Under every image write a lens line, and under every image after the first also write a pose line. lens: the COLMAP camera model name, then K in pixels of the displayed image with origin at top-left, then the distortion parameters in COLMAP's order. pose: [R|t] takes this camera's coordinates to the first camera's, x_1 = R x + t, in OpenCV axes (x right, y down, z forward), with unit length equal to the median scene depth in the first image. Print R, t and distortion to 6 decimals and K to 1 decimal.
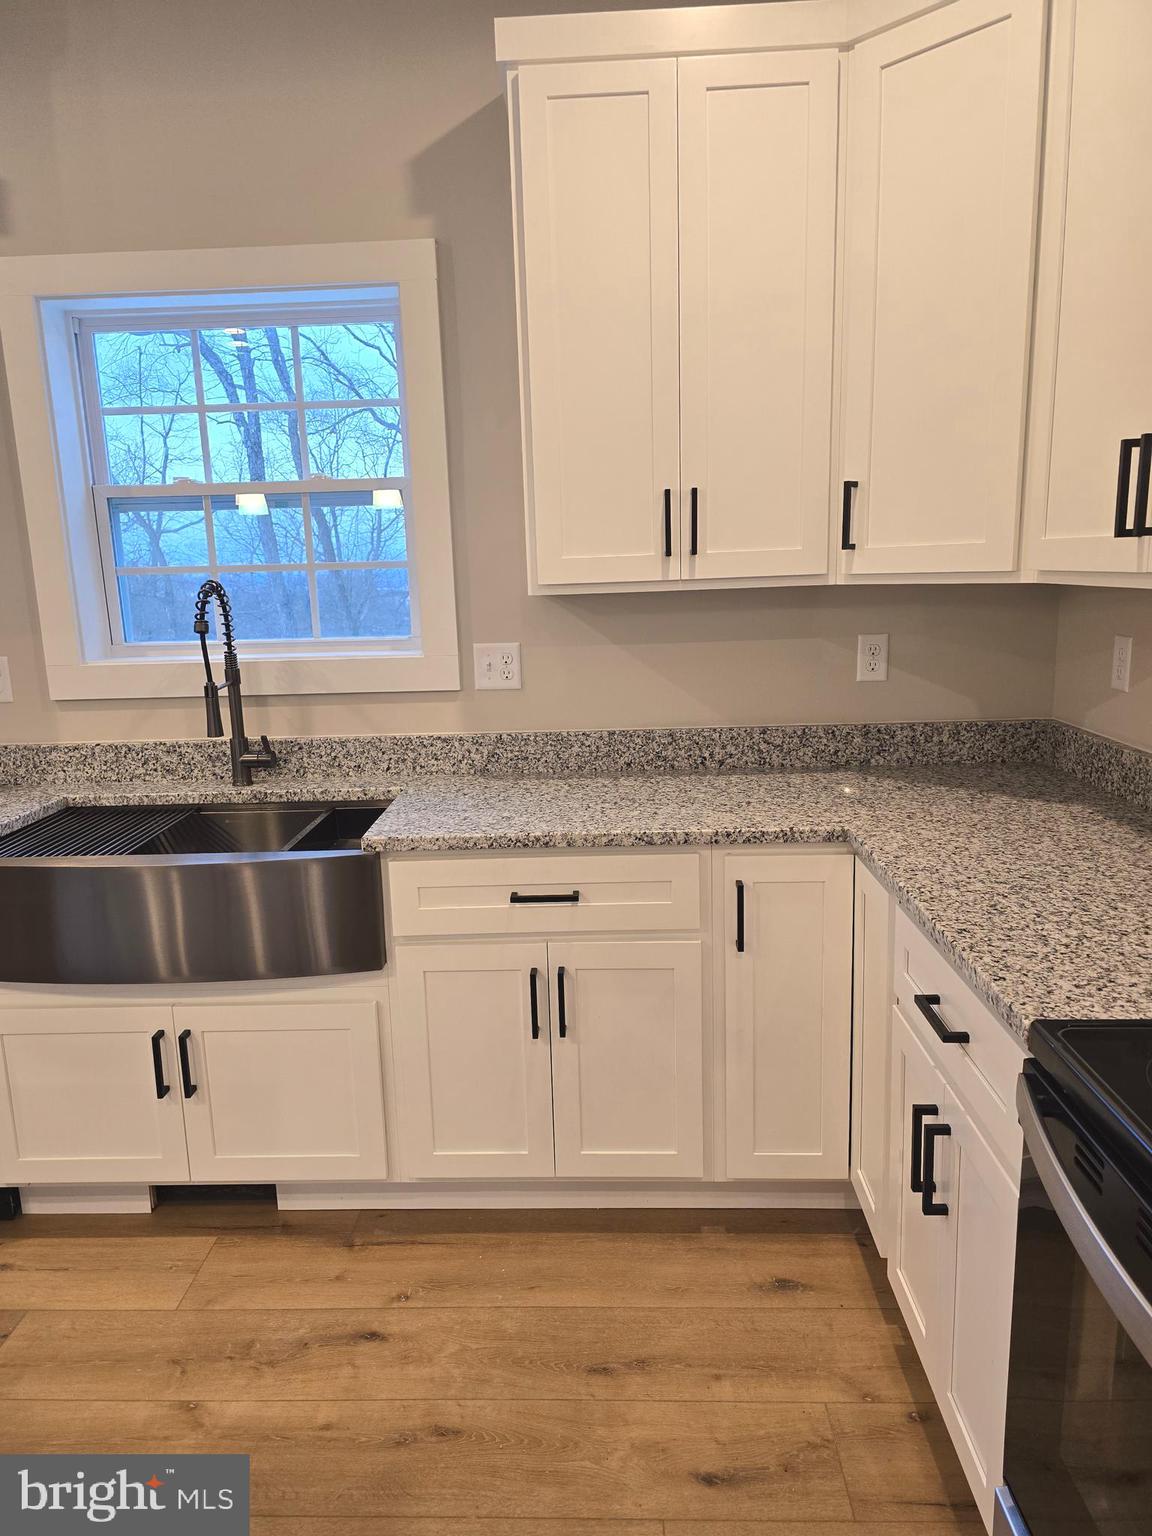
lens RADIAL K [[1039.9, 0, 572.8], [0, 1039.9, 767.9], [0, 0, 1]] dist [0.041538, -0.018559]
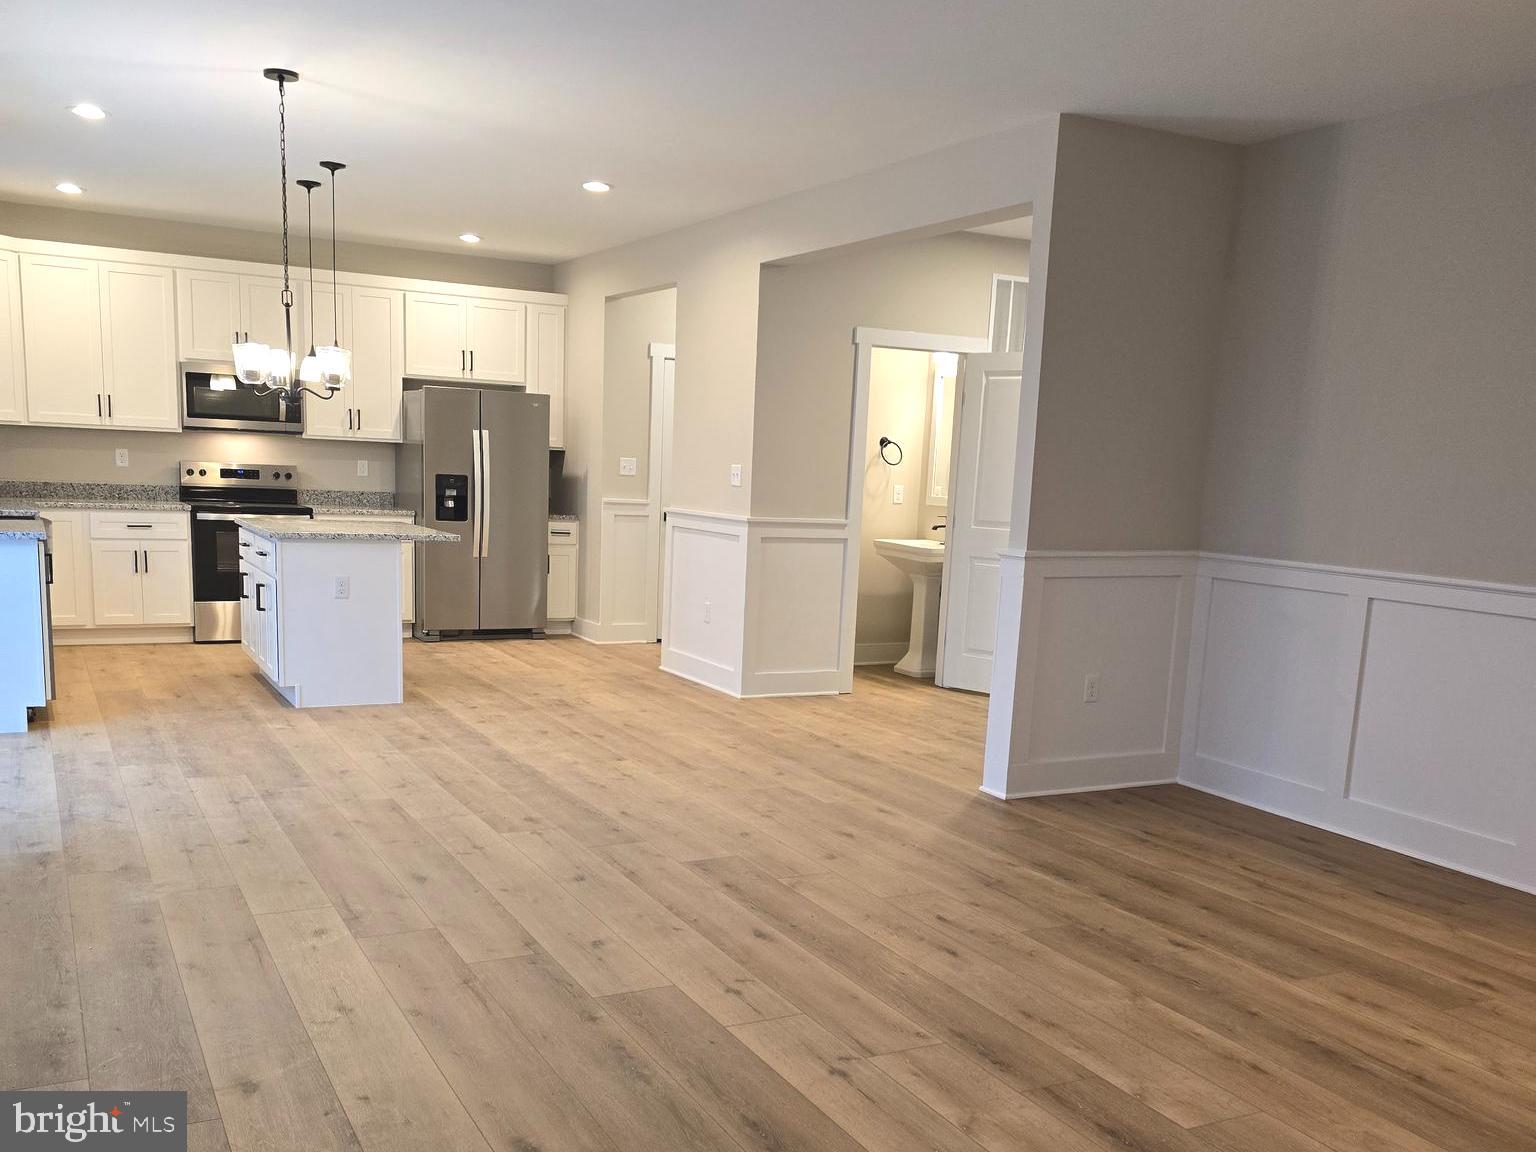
lens RADIAL K [[1368.5, 0, 760.2], [0, 1368.5, 702.8], [0, 0, 1]] dist [0.111877, -0.163763]
pose [[-0.502420, -0.142840, 0.852743, -3.594439], [0.141022, 0.959514, 0.243813, -0.063227], [-0.853046, 0.242752, -0.461936, 0.989068]]
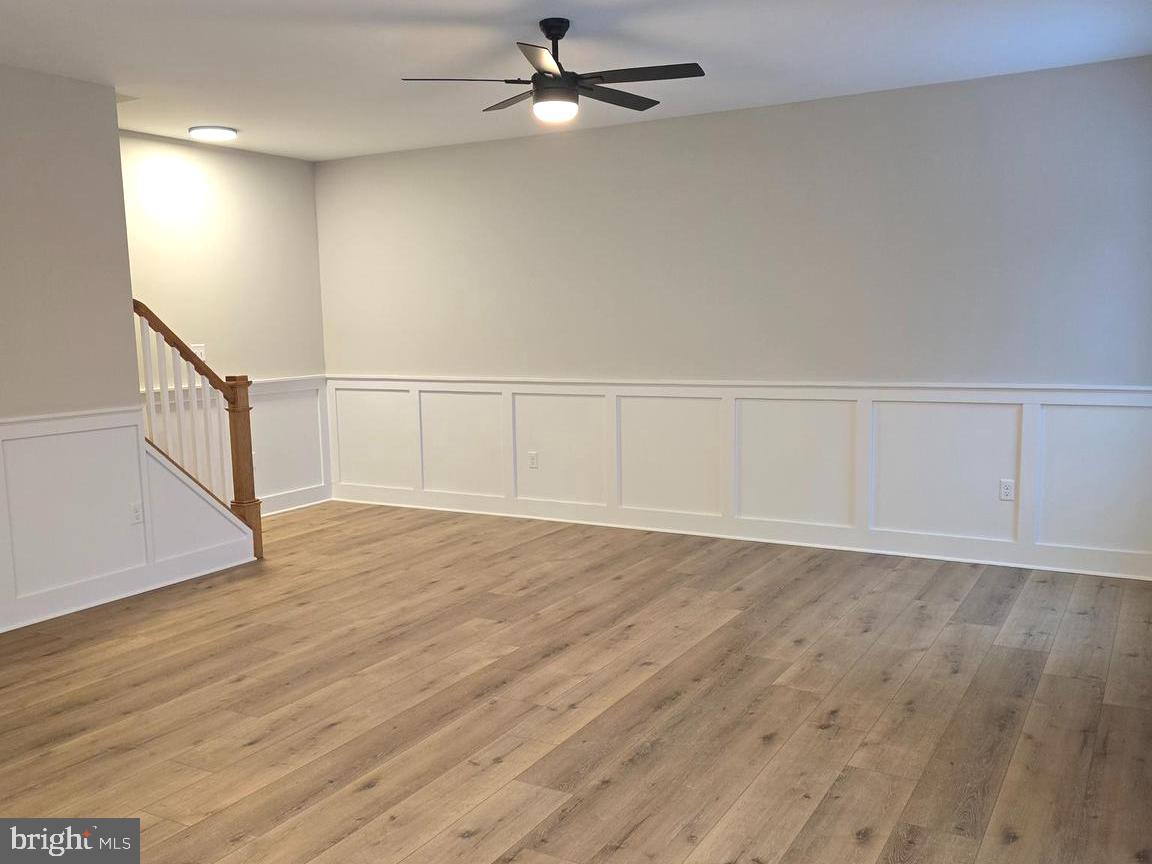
lens RADIAL K [[1026.4, 0, 554.5], [0, 1026.4, 448.5], [0, 0, 1]] dist [0.111877, -0.163763]
pose [[-0.469740, 0.152419, -0.869547, -1.312257], [-0.137218, 0.960405, 0.242472, -0.181879], [0.872075, 0.233217, -0.430226, 0.994788]]
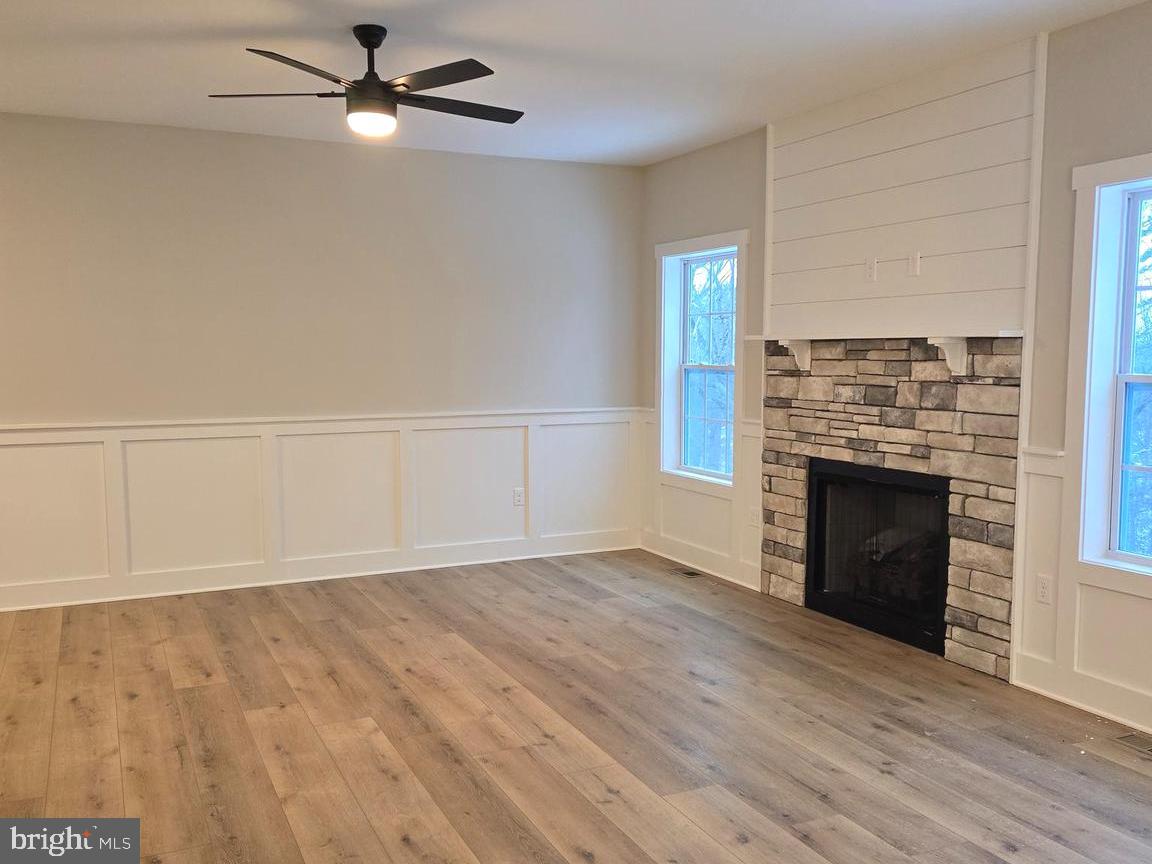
lens RADIAL K [[1026.4, 0, 574.7], [0, 1026.4, 449.1], [0, 0, 1]] dist [0.111877, -0.163763]
pose [[0.459009, 0.116947, -0.880701, -1.290880], [-0.182390, 0.982588, 0.035417, 0.082523], [0.869508, 0.144375, 0.472347, -0.322020]]
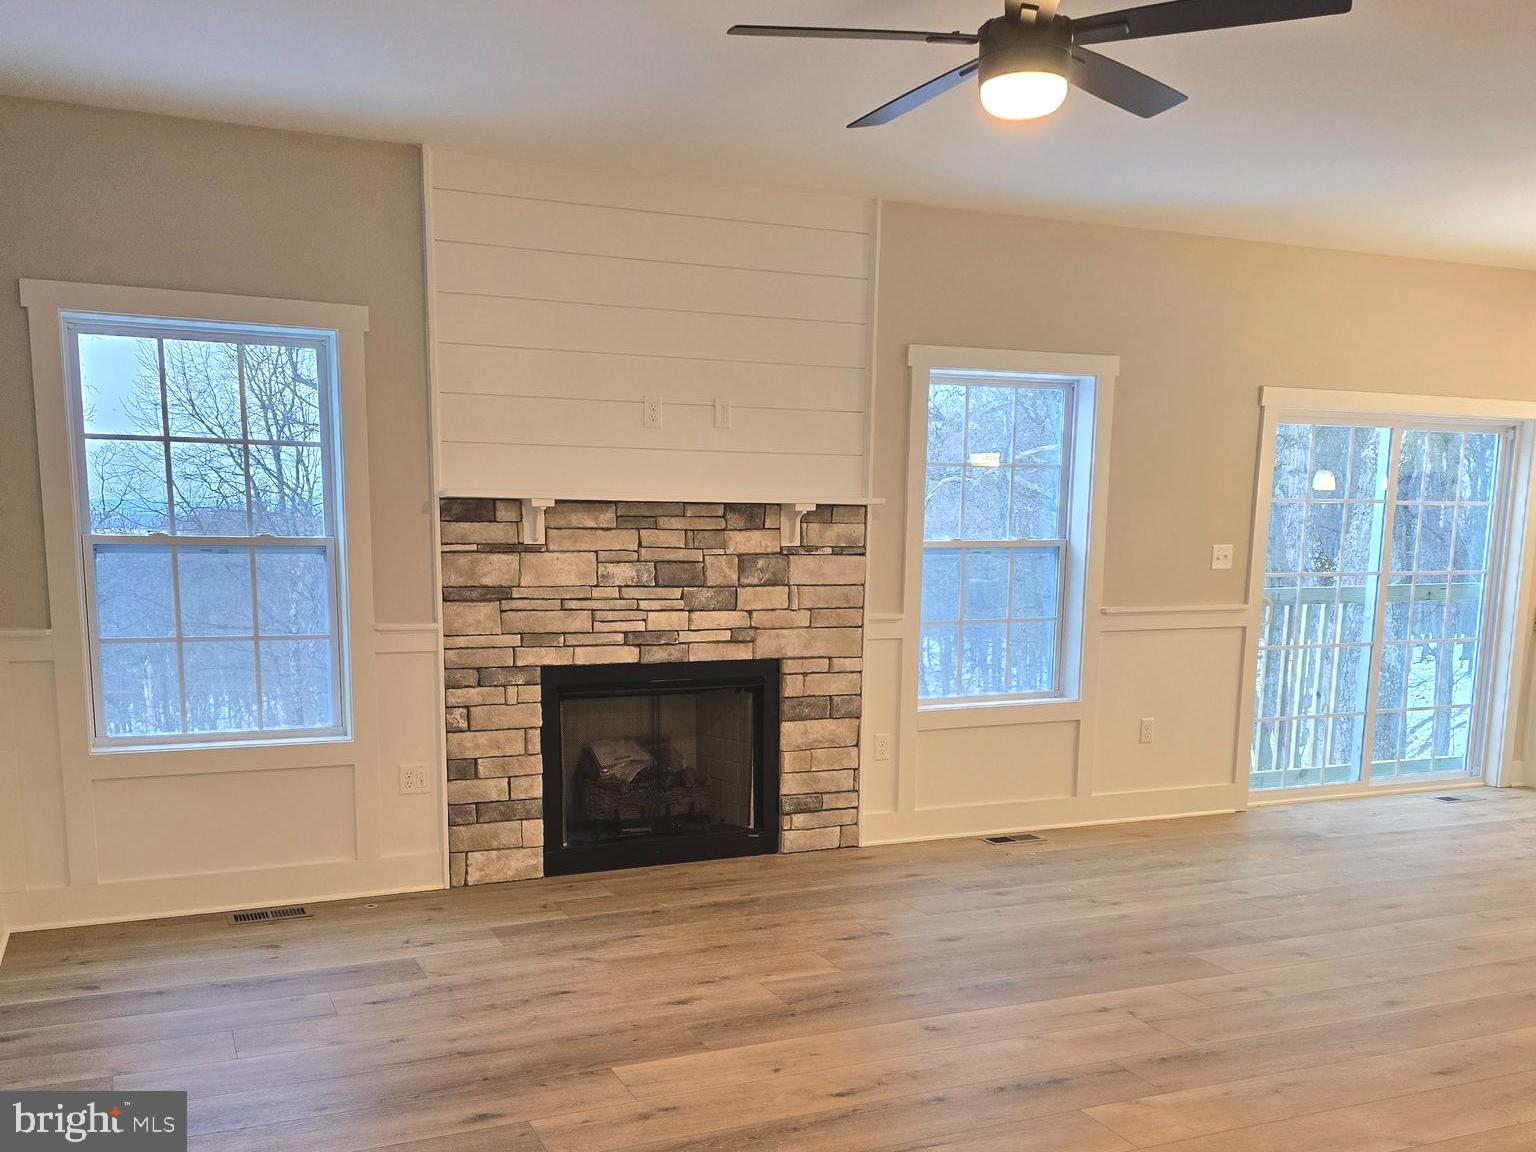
lens RADIAL K [[1368.5, 0, 738.0], [0, 1368.5, 757.3], [0, 0, 1]] dist [0.111877, -0.163763]
pose [[0.900390, -0.035585, 0.433626, -3.712858], [0.046270, 0.998829, -0.014108, 0.270988], [-0.432616, 0.032767, 0.900983, -0.860317]]
